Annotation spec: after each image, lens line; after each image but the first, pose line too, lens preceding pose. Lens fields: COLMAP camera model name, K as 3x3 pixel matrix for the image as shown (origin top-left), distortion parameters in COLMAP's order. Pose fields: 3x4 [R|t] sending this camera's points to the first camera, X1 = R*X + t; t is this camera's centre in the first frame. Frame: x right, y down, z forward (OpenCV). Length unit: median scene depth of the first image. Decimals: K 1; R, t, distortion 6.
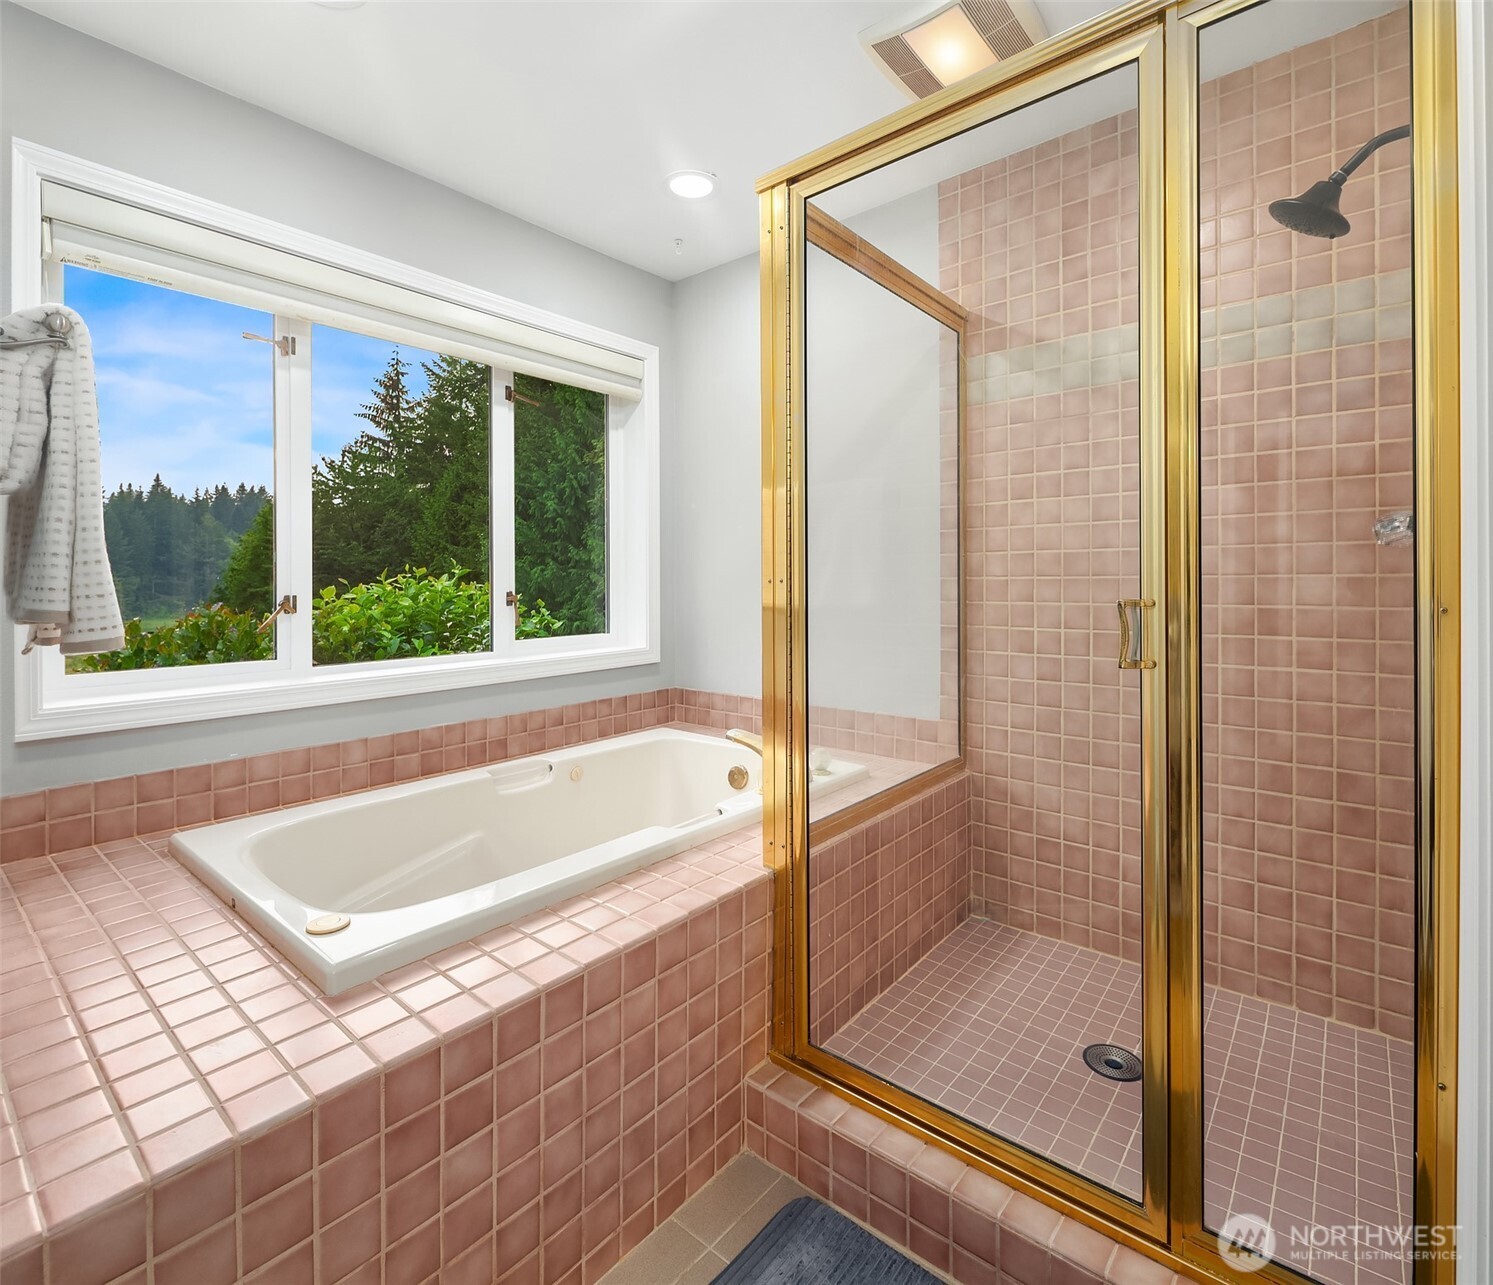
lens RADIAL K [[730.8, 0, 747.2], [0, 730.8, 591.0], [0, 0, 1]] dist [0.002397, -0.000229]
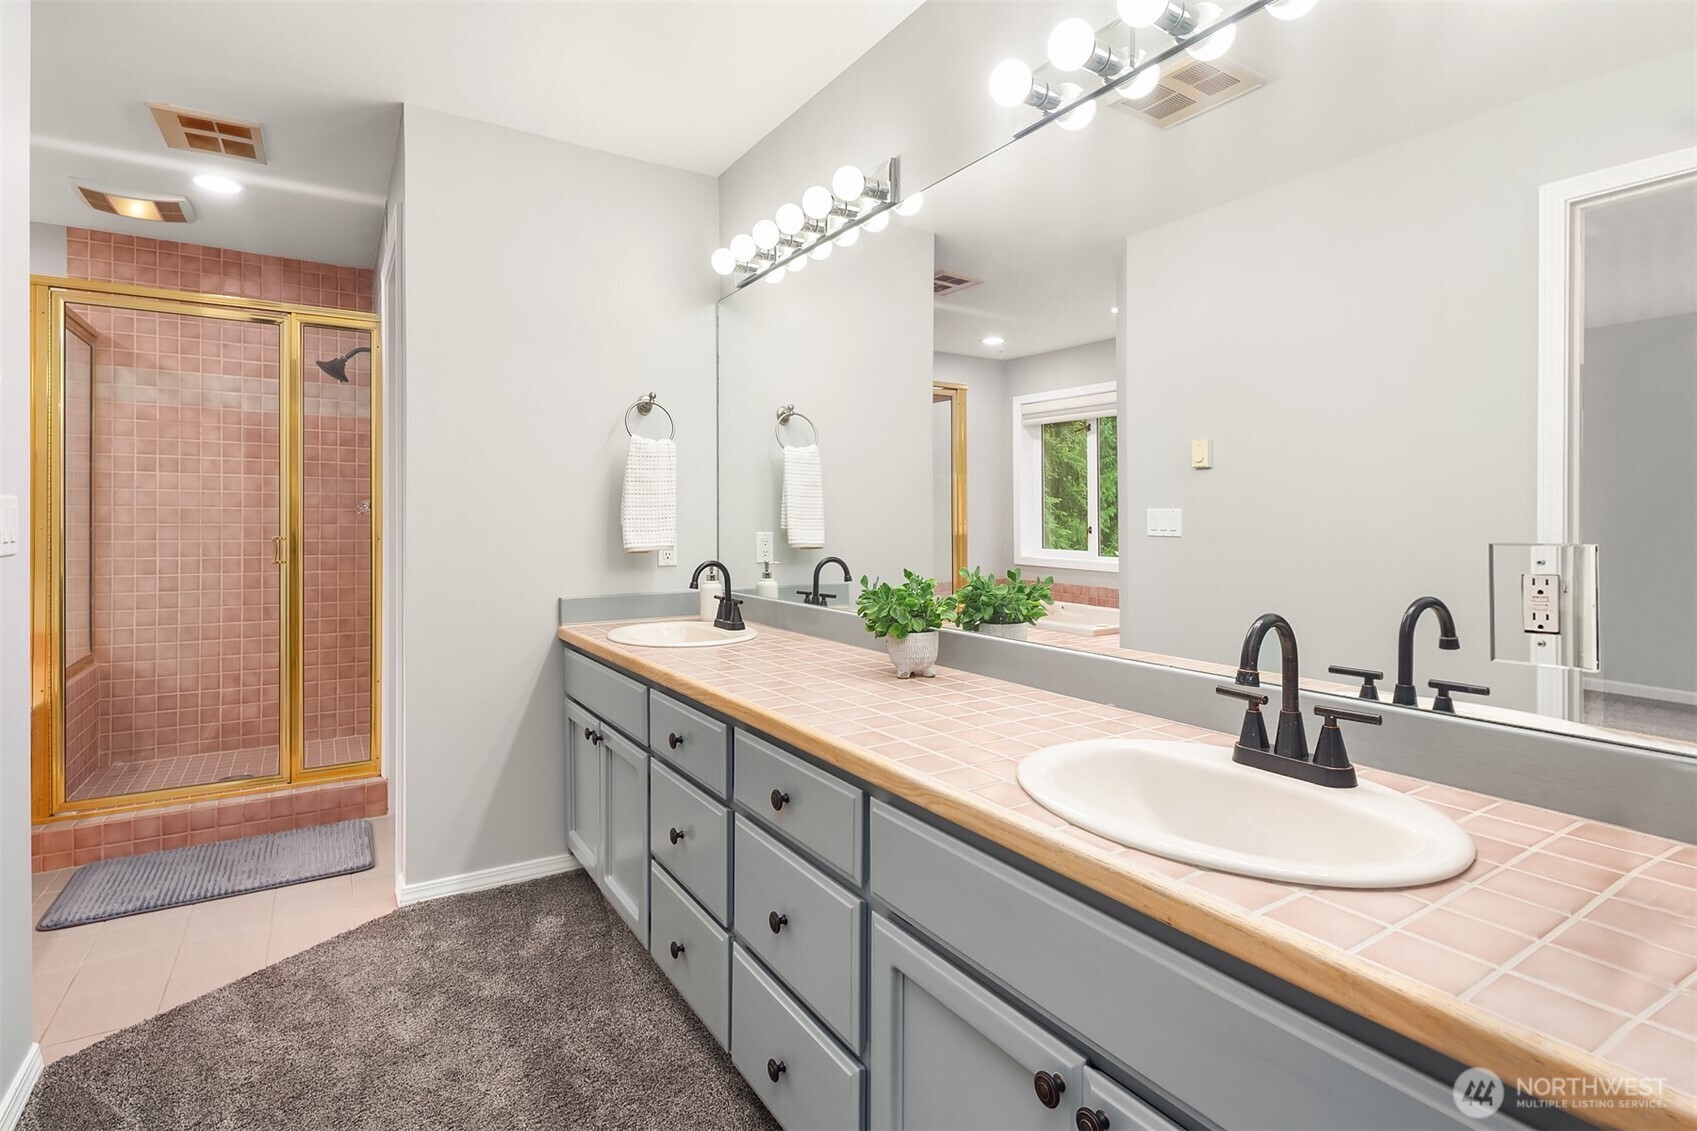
lens RADIAL K [[819.7, 0, 846.3], [0, 819.7, 514.5], [0, 0, 1]] dist [-0.000737, 0.000212]
pose [[0.304070, 0.010765, 0.952589, -0.796295], [0.002507, 0.999924, -0.012100, -0.014637], [-0.952646, 0.006067, 0.304020, -0.882436]]
